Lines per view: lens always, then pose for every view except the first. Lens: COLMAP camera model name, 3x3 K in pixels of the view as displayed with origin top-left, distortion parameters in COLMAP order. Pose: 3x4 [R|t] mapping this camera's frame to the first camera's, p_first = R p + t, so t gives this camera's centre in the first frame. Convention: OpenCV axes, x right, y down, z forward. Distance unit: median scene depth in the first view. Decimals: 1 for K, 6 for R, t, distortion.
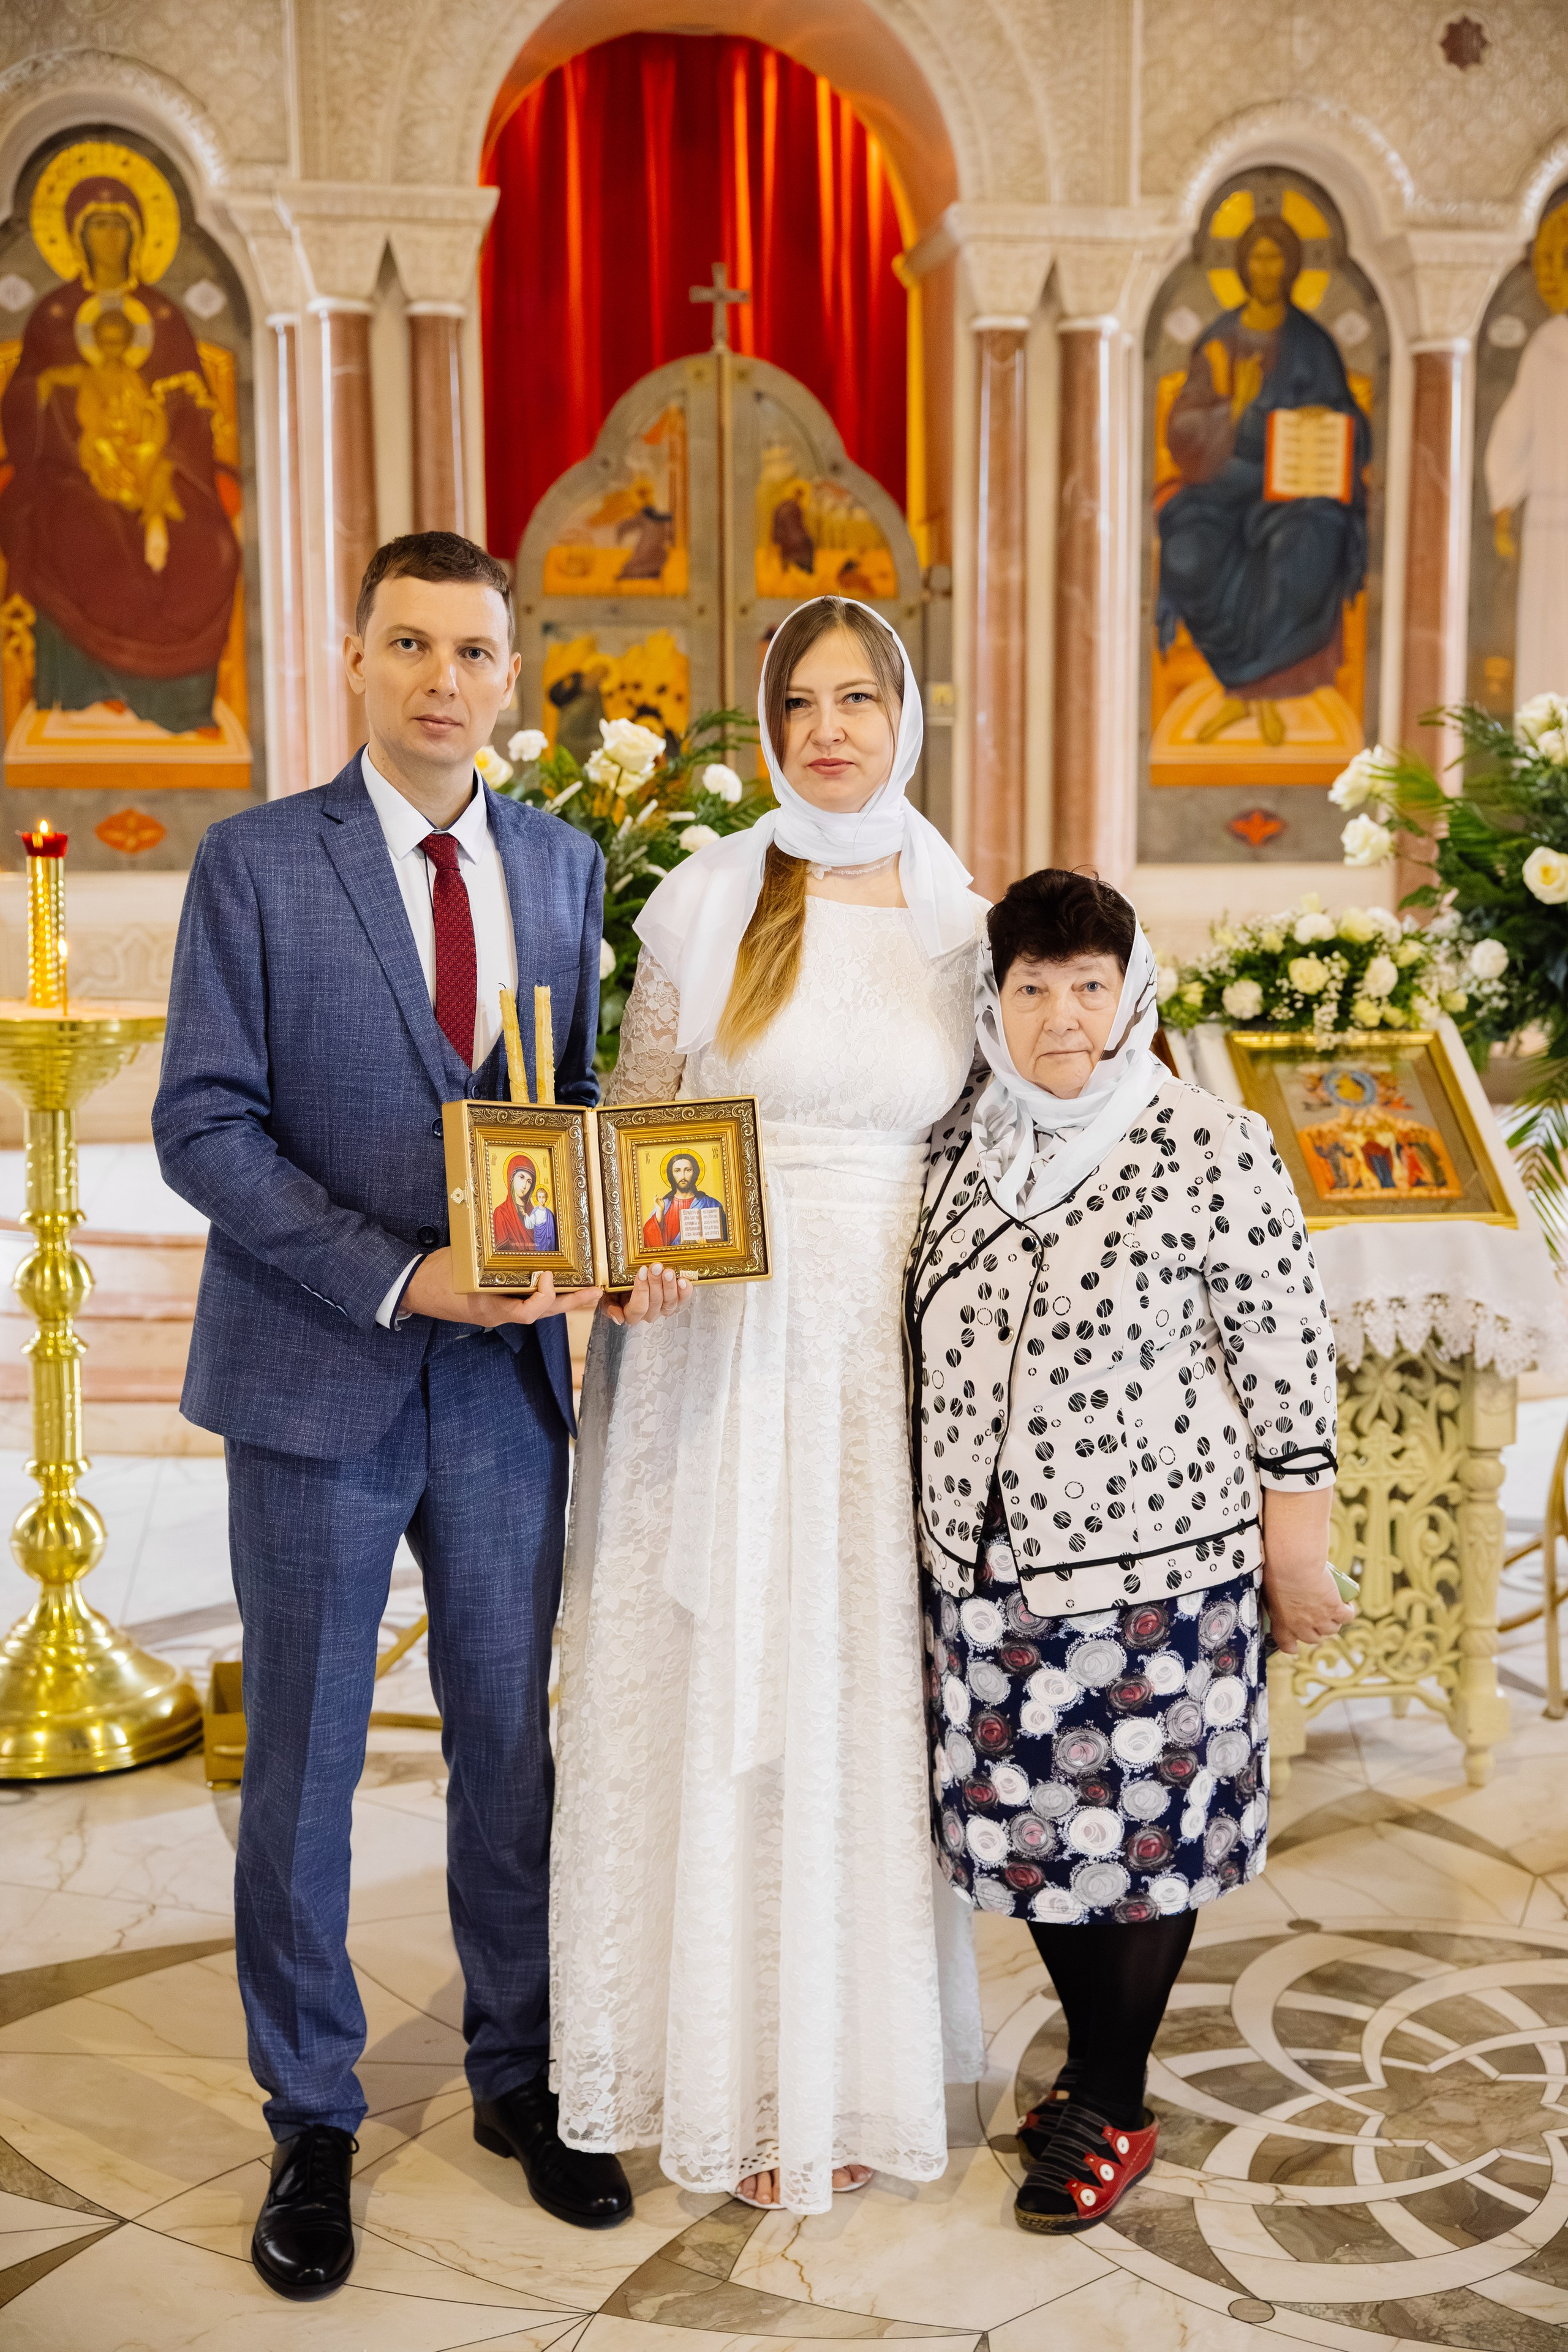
lens RADIAL K [[2808.3, 0, 822.5], [0, 2808.3, 1175.1], [0, 0, 1]] dist [0.068740, 0.000000]
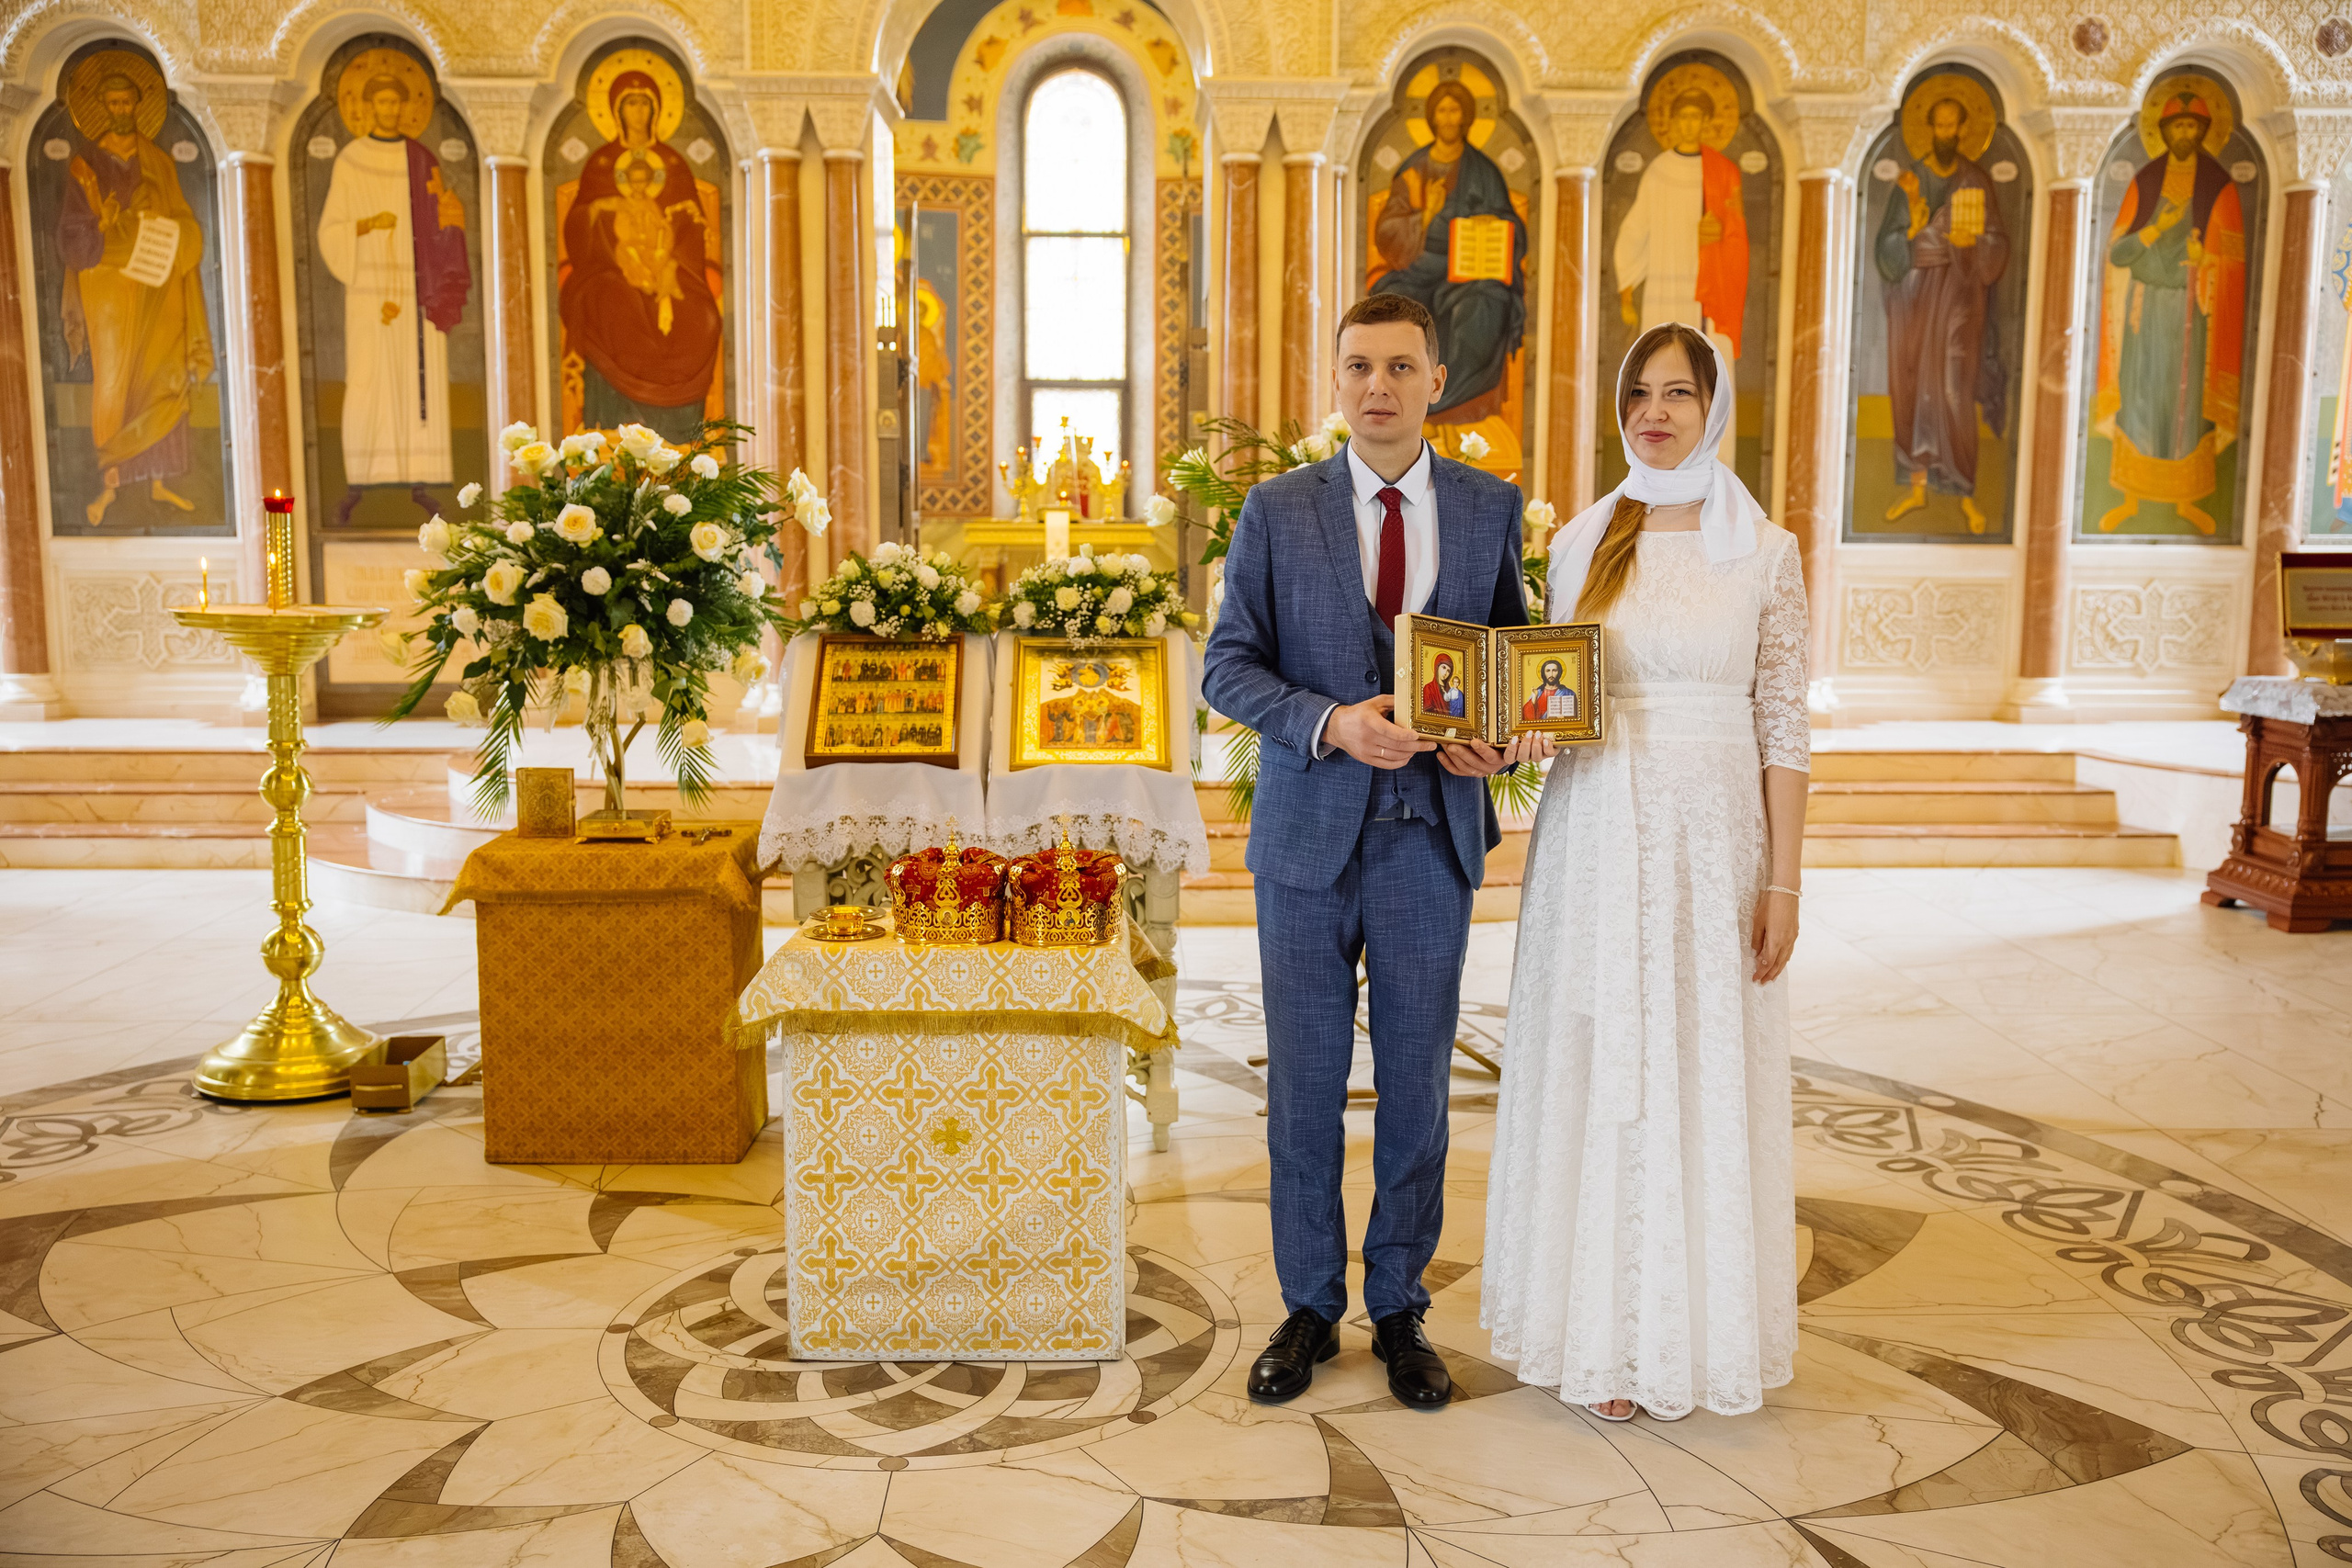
lens RADIAL K [[2090.5, 0, 1196.0], [0, 2090.5, 787.1], [0, 0, 1]] dist [-0.037887, 0.082789]
pose [[0.991149, 0.026778, -0.130029, 0.185267], [-0.026685, 0.999641, 0.002460, 0.011063], [0.130048, 0.001031, 0.991507, -0.035819]]
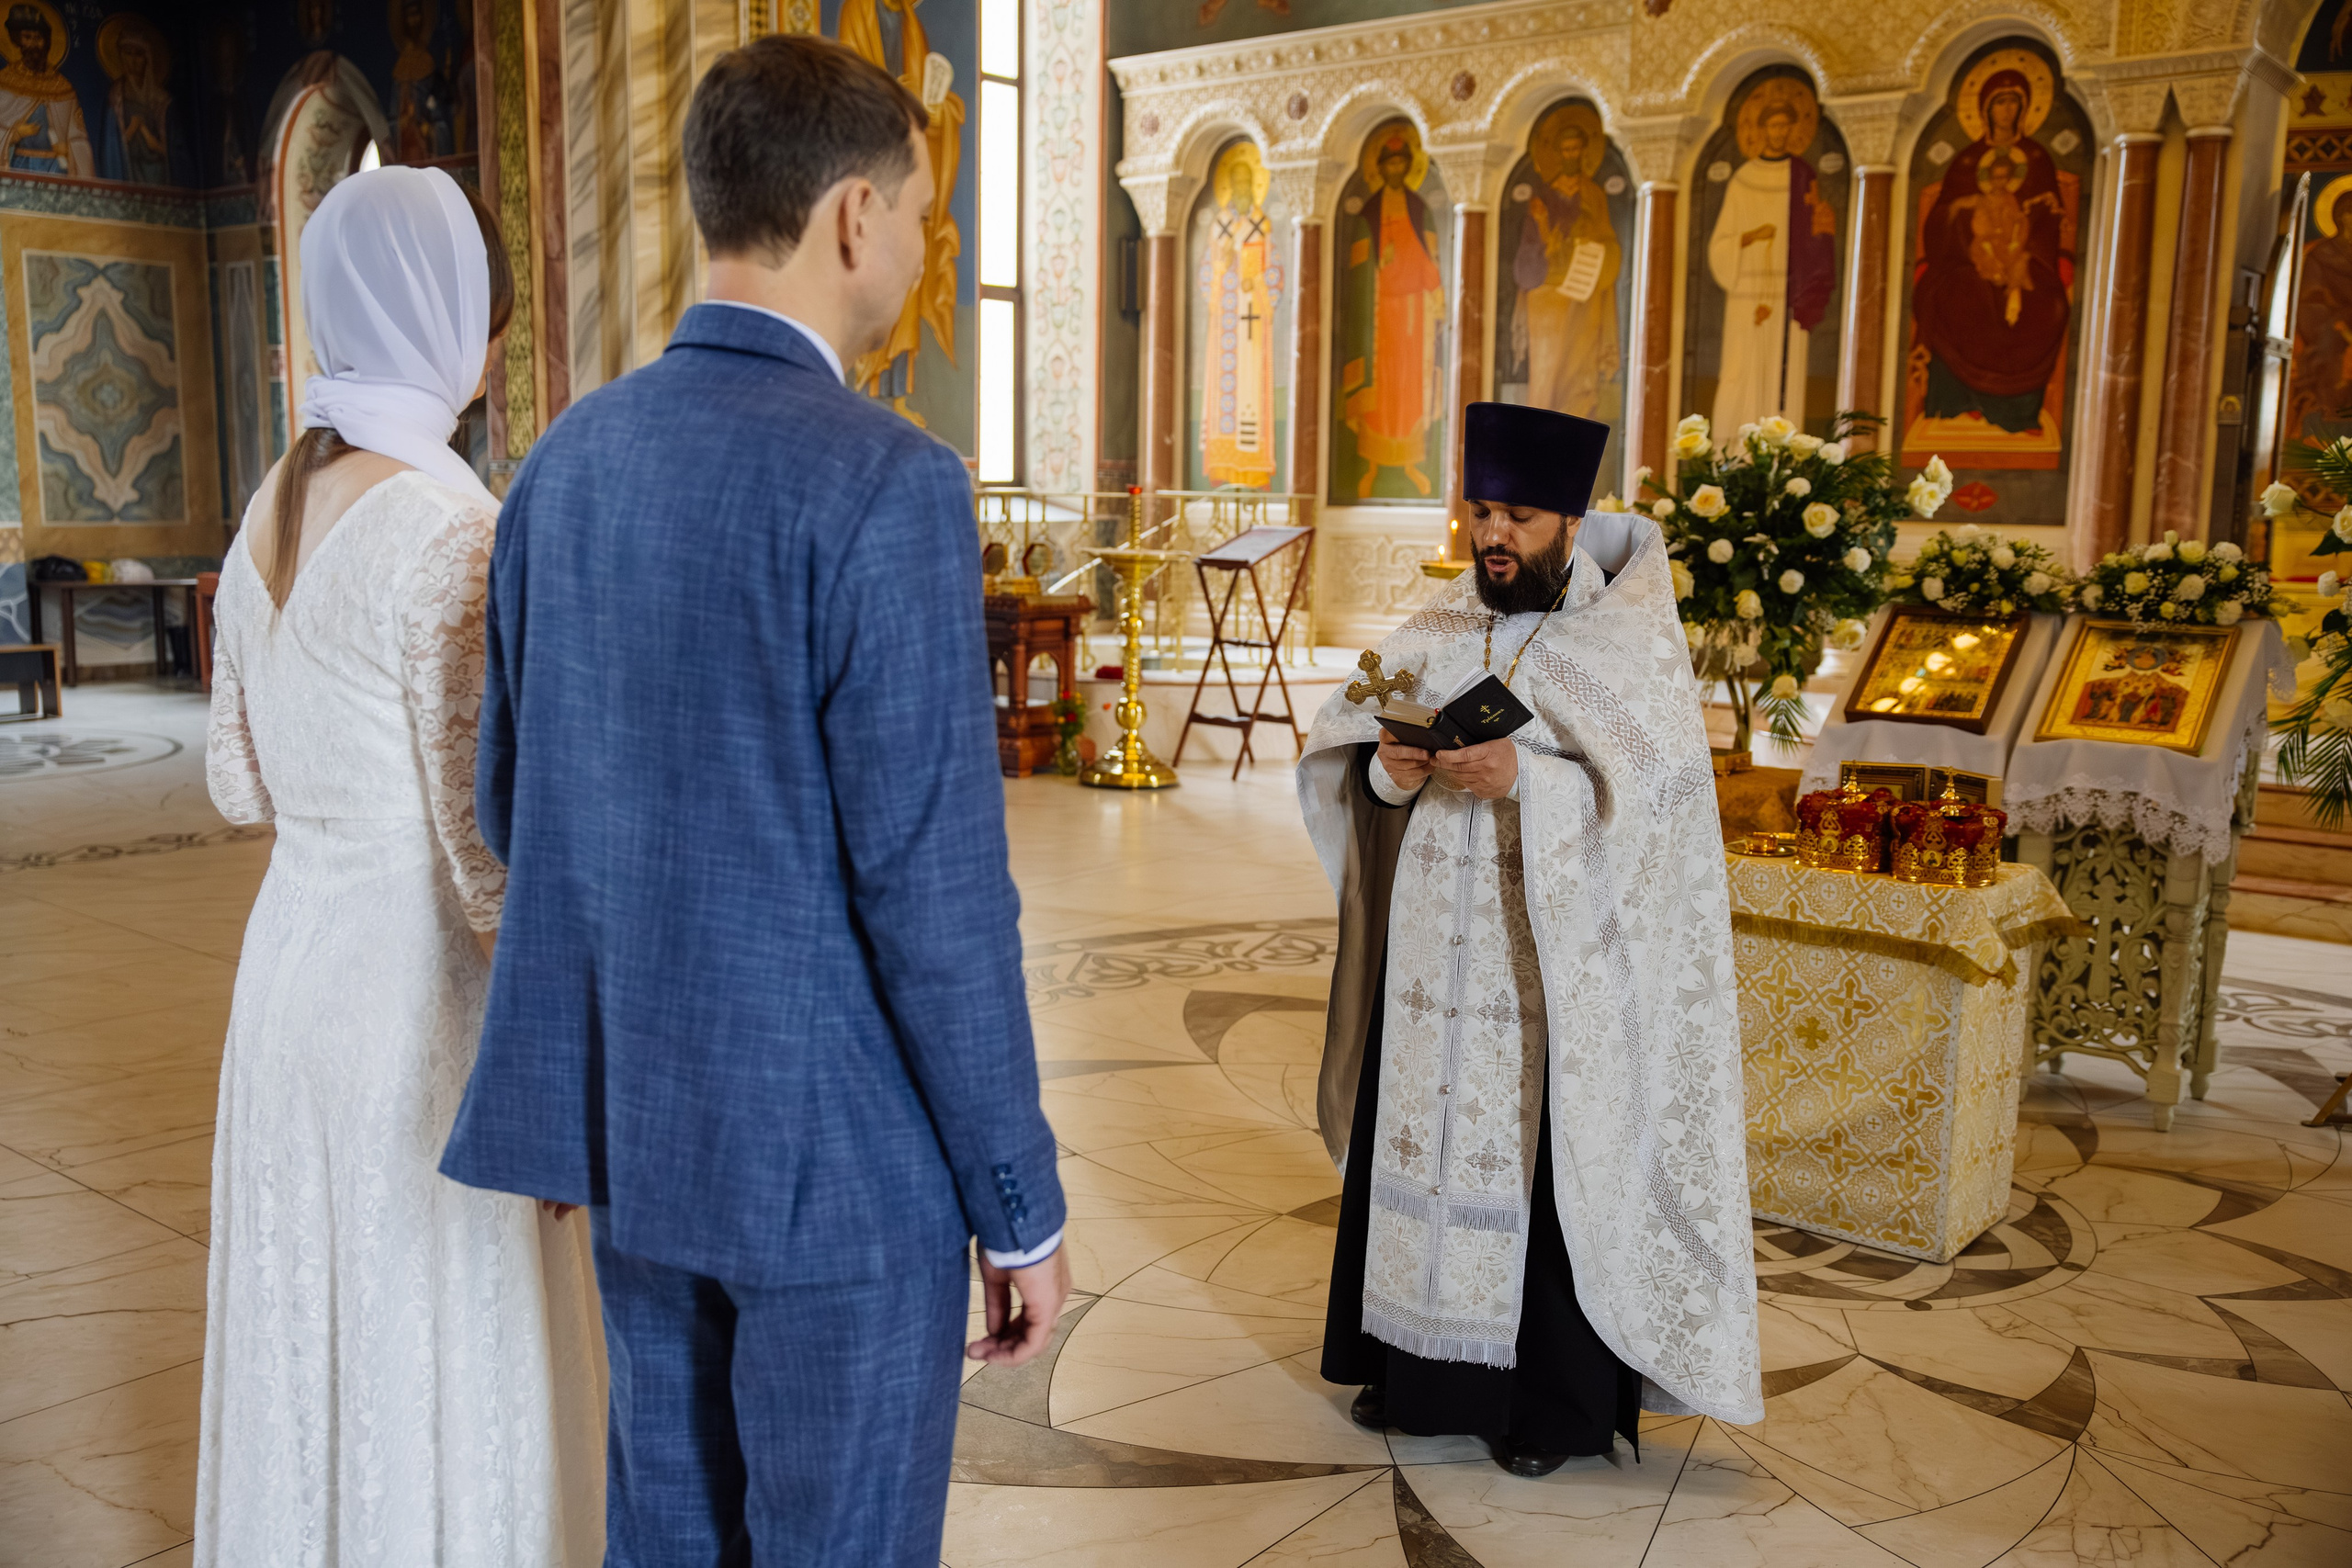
lens RADIAL K [[2090.5, 0, 1168.9], [0, 2090.5, 776.0], [0, 0, 1]] dist [-0.037887, 0.082789]
pose [[0.656643, 0.121054, -0.744424, 0.325915], [-0.117939, 0.991373, 0.057180, 0.013983], [0.744924, 0.050250, 0.665255, -0.059904]]
